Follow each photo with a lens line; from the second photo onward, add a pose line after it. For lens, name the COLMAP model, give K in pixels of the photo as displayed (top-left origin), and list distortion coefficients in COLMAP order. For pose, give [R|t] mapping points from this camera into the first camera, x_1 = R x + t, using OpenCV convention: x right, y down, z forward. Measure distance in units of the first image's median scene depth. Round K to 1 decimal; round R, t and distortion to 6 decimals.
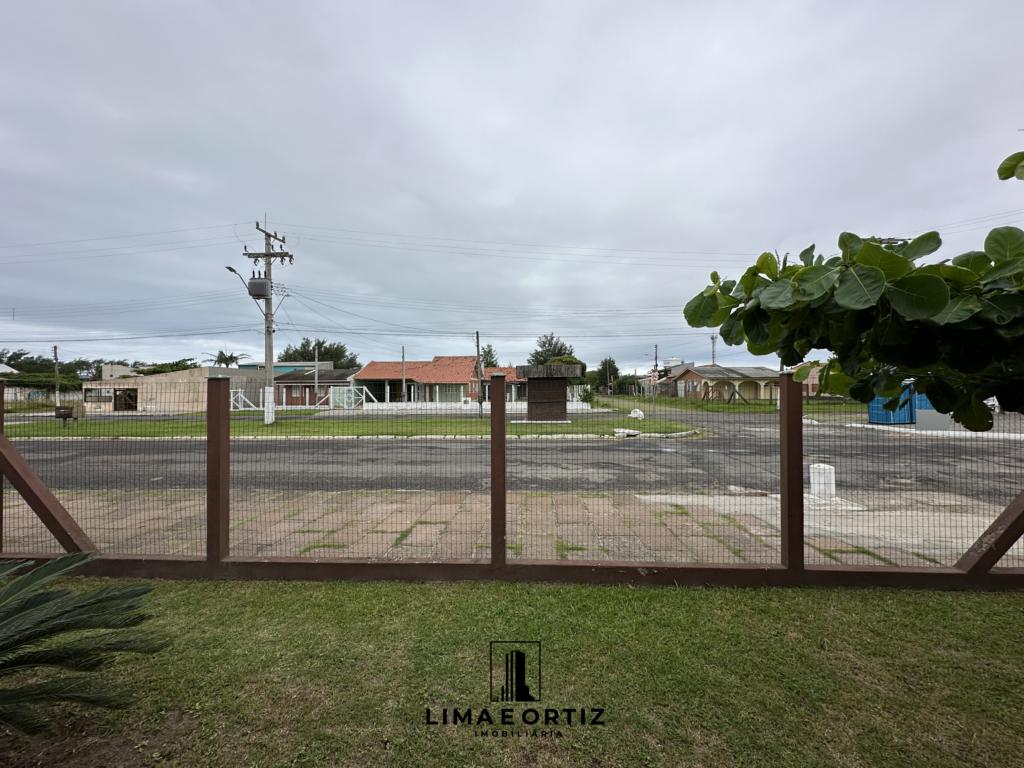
lens RADIAL K [[410.2, 0, 513.3], [0, 410.2, 382.6], [0, 0, 1]] dist [-0.000784, 0.000626]
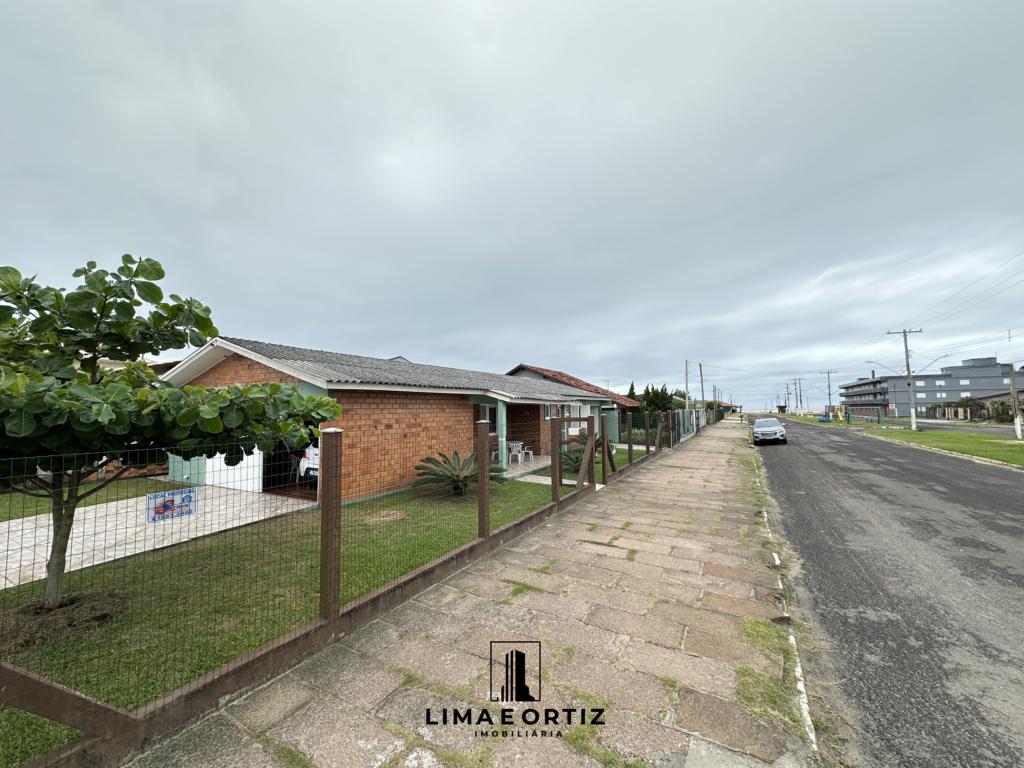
lens RADIAL K [[409.5, 0, 513.1], [0, 409.5, 384.6], [0, 0, 1]] dist [0.001707, 0.000412]
pose [[-0.449334, -0.044340, -0.892263, 0.212499], [0.021710, 0.997931, -0.060525, -0.010015], [0.893100, -0.046567, -0.447442, 0.284474]]
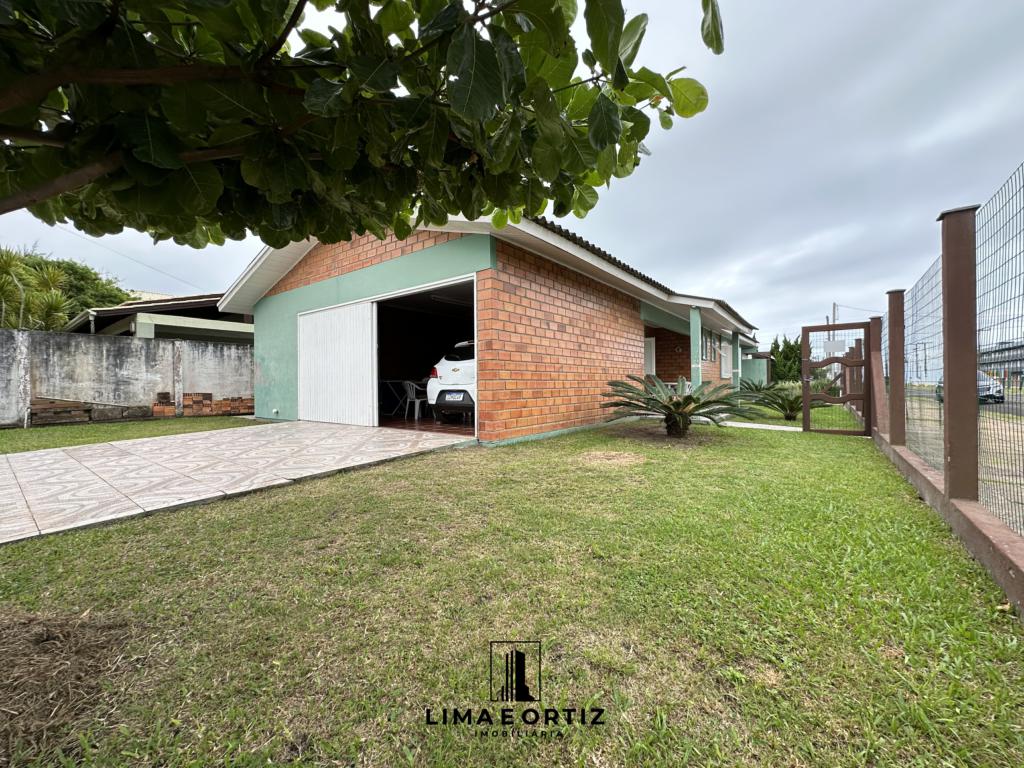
lens RADIAL K [[409.5, 0, 513.1], [0, 409.5, 384.6], [0, 0, 1]] dist [0.001707, 0.000412]
pose [[-0.568239, 0.009935, -0.822803, 0.138621], [0.020617, 0.999785, -0.002167, 0.036581], [0.822605, -0.018195, -0.568322, 0.122347]]
